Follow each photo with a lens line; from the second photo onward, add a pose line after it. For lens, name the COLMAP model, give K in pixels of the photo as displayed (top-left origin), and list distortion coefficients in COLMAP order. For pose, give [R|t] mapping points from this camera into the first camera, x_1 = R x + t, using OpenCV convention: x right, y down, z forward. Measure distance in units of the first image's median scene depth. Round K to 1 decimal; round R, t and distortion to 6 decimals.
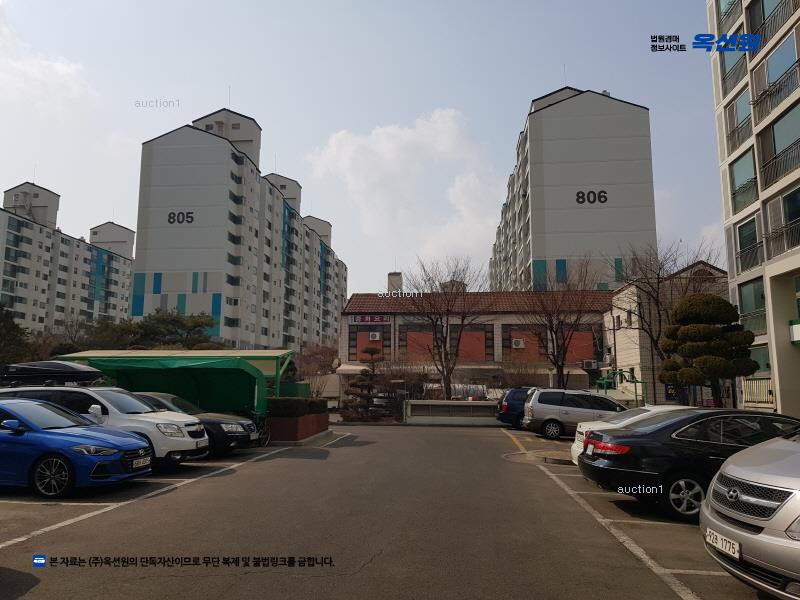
lens RADIAL K [[610.3, 0, 398.8], [0, 610.3, 299.9], [0, 0, 1]] dist [-0.003559, -0.006635]
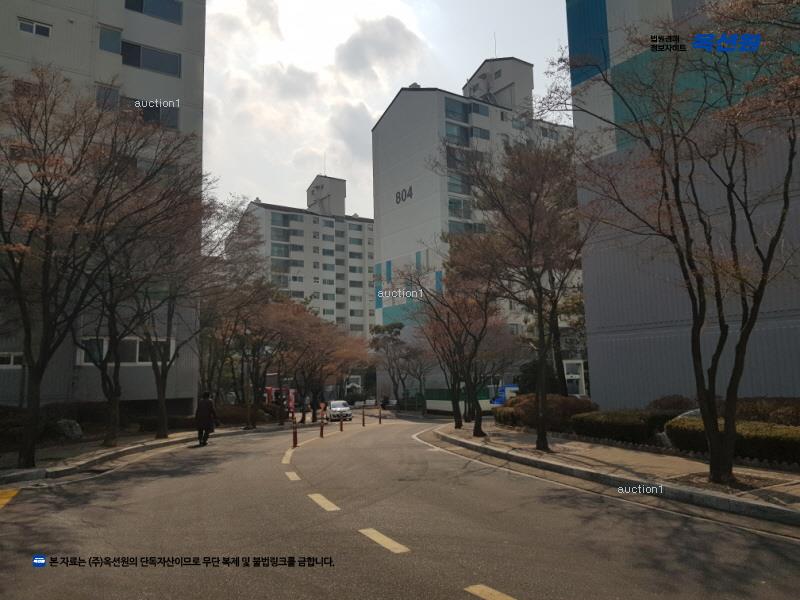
lens RADIAL K [[610.3, 0, 402.0], [0, 610.3, 298.8], [0, 0, 1]] dist [-0.003559, -0.006635]
pose [[0.622583, -0.117334, -0.773708, -0.192971], [0.133418, 0.990135, -0.042797, 0.078249], [0.771097, -0.076582, 0.632096, 0.507341]]
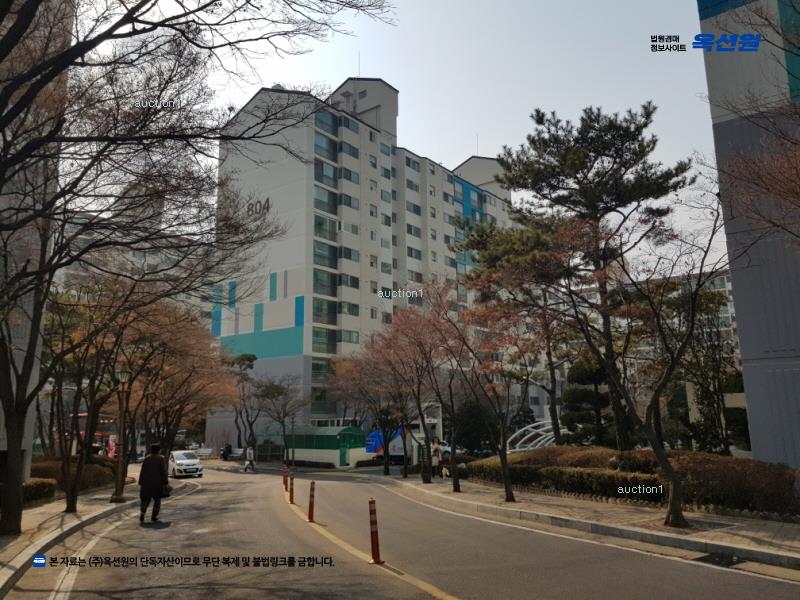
lens RADIAL K [[610.3, 0, 399.2], [0, 610.3, 298.5], [0, 0, 1]] dist [-0.003559, -0.006635]
pose [[0.847456, -0.119094, -0.517334, -0.282371], [0.093463, 0.992761, -0.075437, 0.079073], [0.522573, 0.015578, 0.852452, 0.517809]]
